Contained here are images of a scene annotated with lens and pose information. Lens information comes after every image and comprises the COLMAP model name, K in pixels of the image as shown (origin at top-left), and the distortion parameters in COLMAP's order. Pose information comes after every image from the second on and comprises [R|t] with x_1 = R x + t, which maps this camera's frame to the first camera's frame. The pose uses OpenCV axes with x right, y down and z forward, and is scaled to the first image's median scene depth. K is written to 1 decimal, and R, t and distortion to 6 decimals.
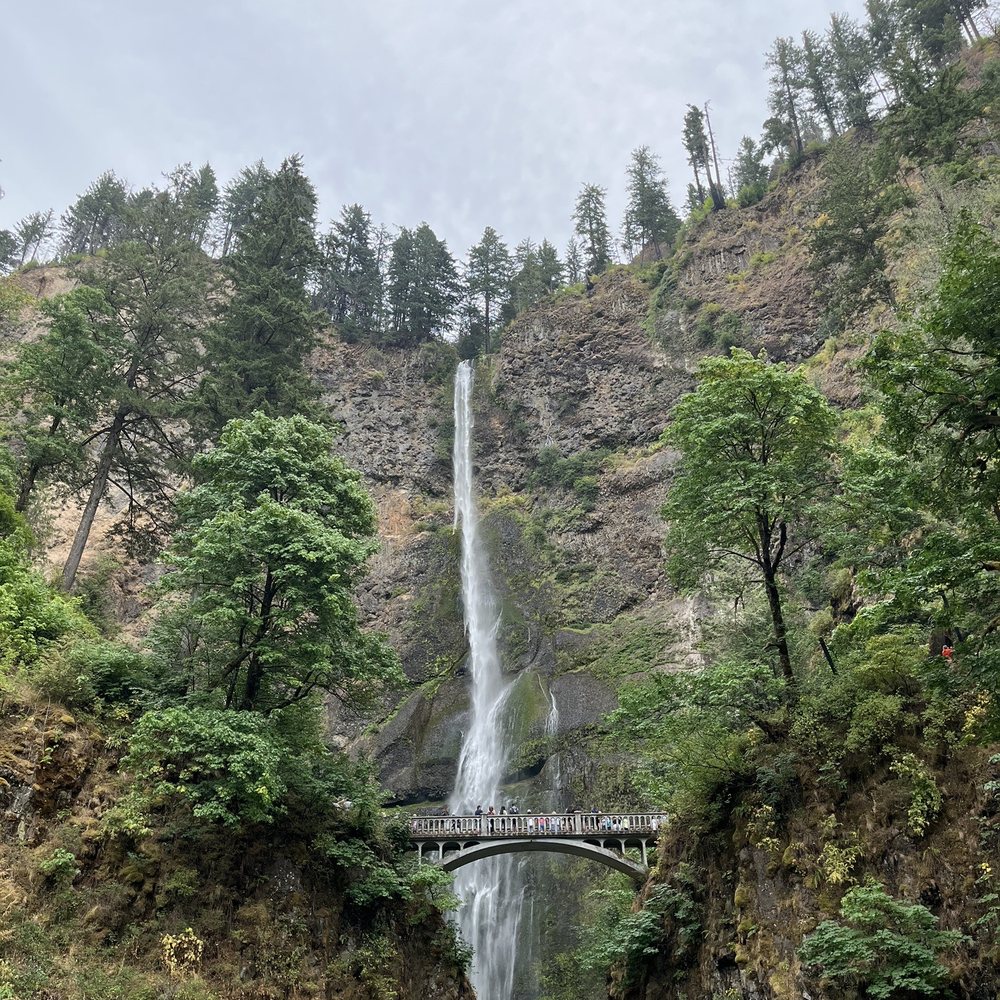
lens RADIAL K [[1036.4, 0, 500.0], [0, 1036.4, 492.9], [0, 0, 1]] dist [0.011002, 0.000000]
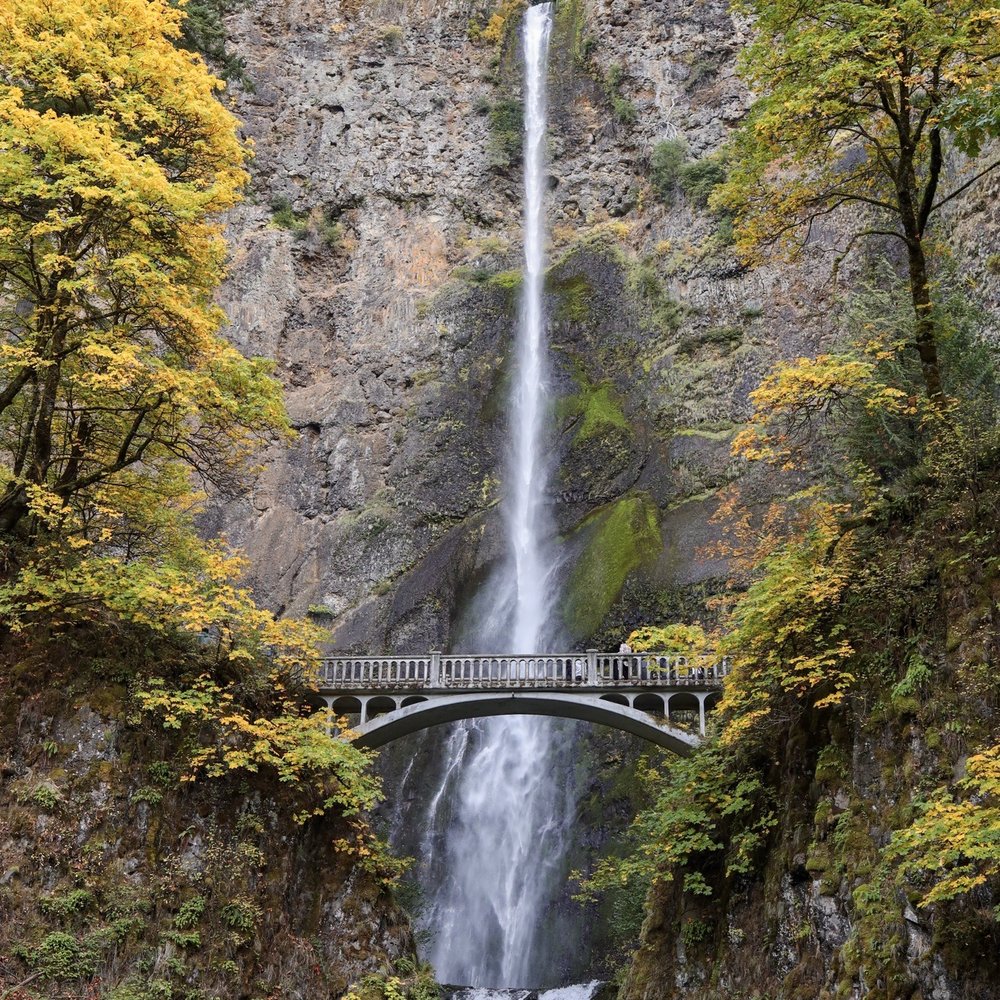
lens RADIAL K [[1617.3, 0, 502.0], [0, 1617.3, 509.9], [0, 0, 1]] dist [-0.123948, 0.000000]
pose [[0.996567, -0.000136, -0.082790, 0.028073], [0.012947, 0.987952, 0.154219, 0.024130], [0.081772, -0.154761, 0.984562, 0.029057]]
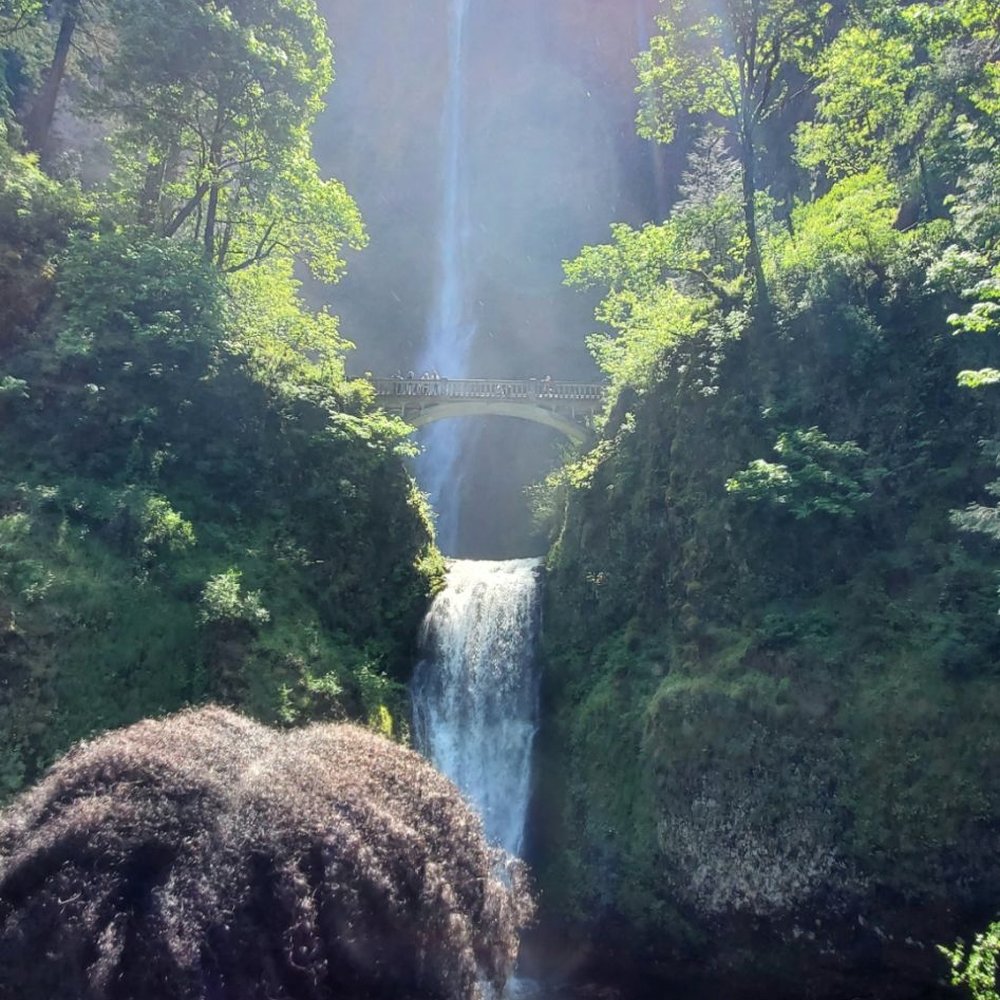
lens RADIAL K [[851.2, 0, 513.6], [0, 851.2, 533.6], [0, 0, 1]] dist [0.007841, -0.010395]
pose [[0.998886, 0.033659, 0.033086, 0.009001], [-0.044117, 0.914966, 0.401112, 0.028928], [-0.016772, -0.402125, 0.915431, 0.038680]]
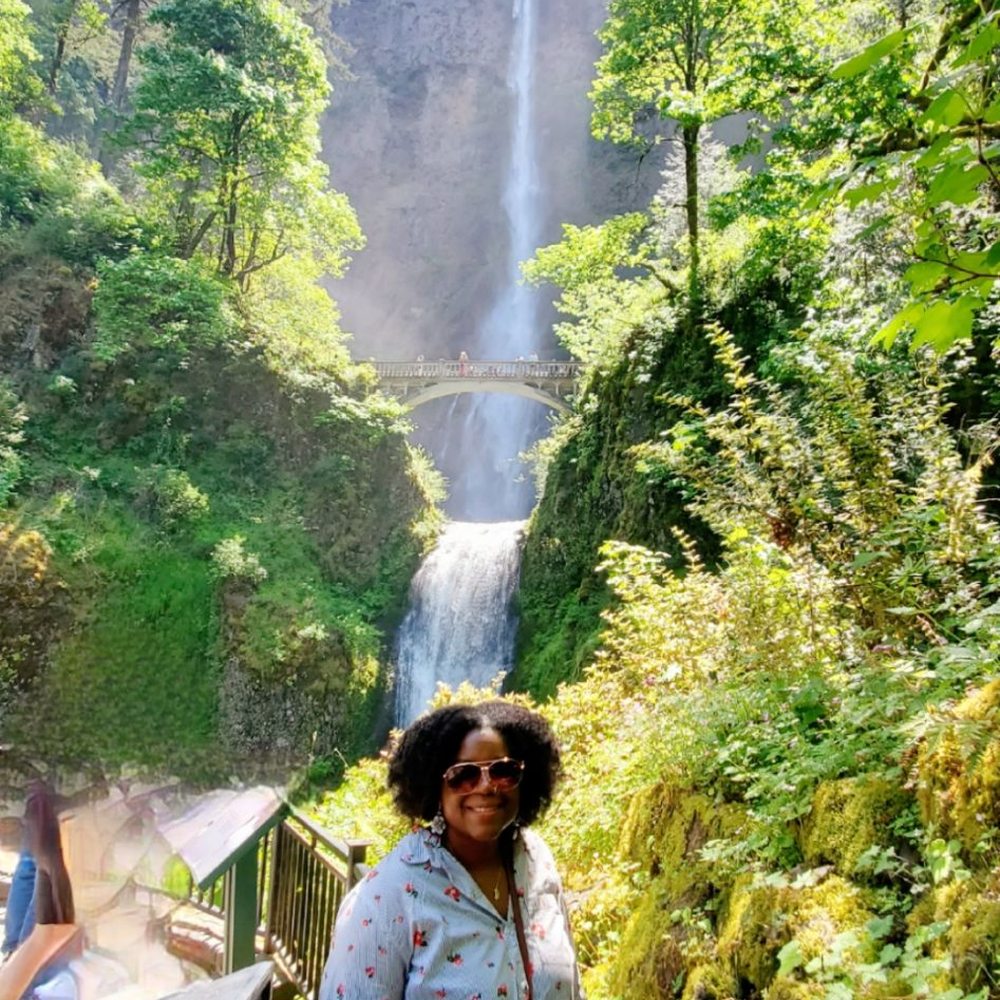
lens RADIAL K [[851.2, 0, 516.1], [0, 851.2, 533.5], [0, 0, 1]] dist [0.007841, -0.010395]
pose [[0.996032, 0.036906, -0.080984, 0.043977], [0.004435, 0.888254, 0.459331, 0.010920], [0.088886, -0.457868, 0.884566, 0.015835]]
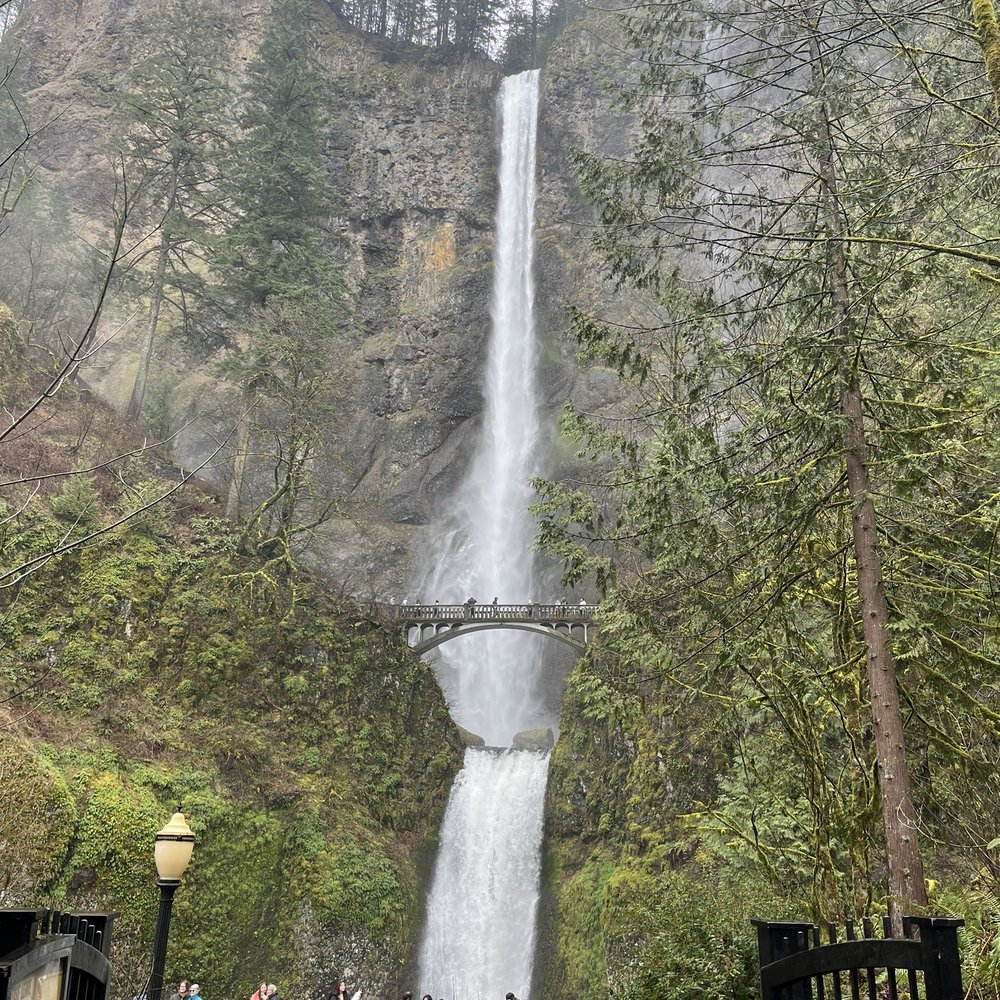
lens RADIAL K [[1036.4, 0, 496.5], [0, 1036.4, 526.2], [0, 0, 1]] dist [0.011002, 0.000000]
pose [[0.997145, 0.005993, -0.075271, 0.034230], [0.019305, 0.943484, 0.330856, -0.062247], [0.073000, -0.331365, 0.940674, -0.058031]]
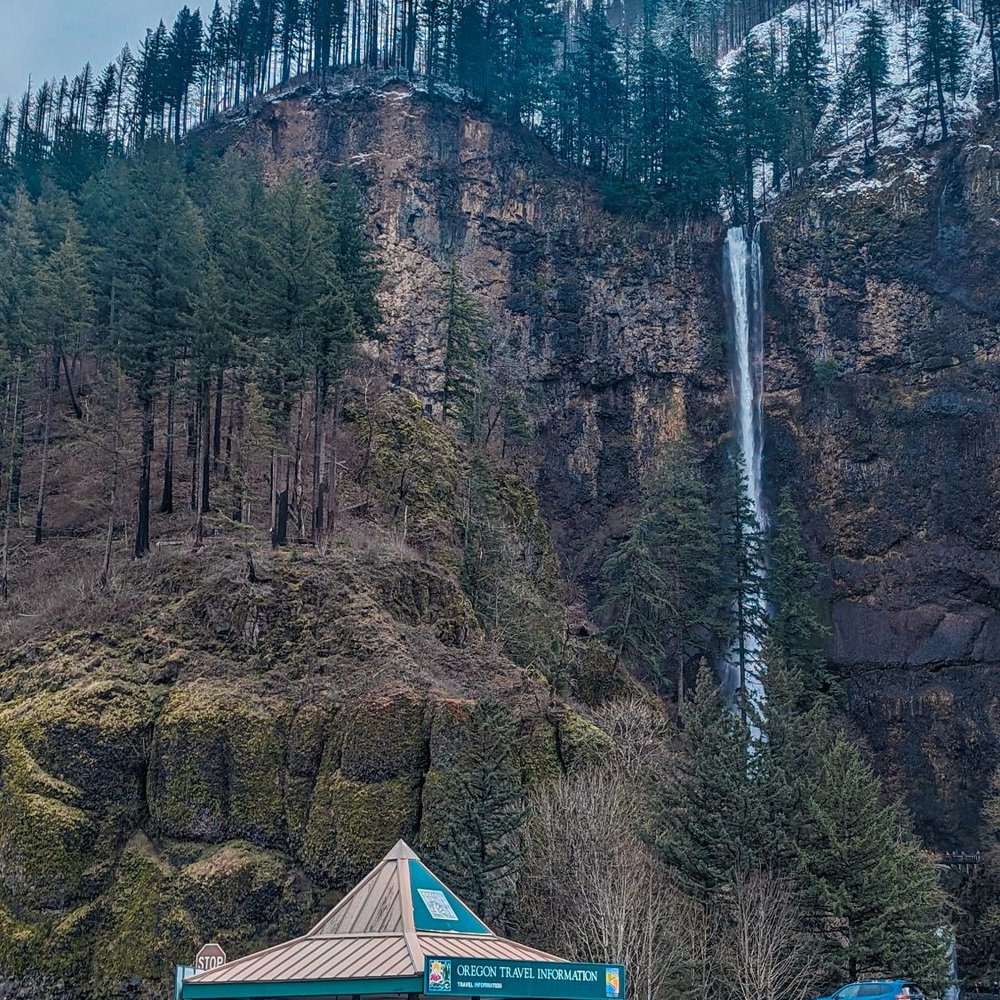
lens RADIAL K [[2049.4, 0, 526.2], [0, 2049.4, 563.1], [0, 0, 1]] dist [0.094549, 0.000000]
pose [[0.999376, 0.002900, 0.035206, -0.336024], [-0.016788, 0.915875, 0.401112, -0.703377], [-0.031081, -0.401453, 0.915352, -0.995544]]
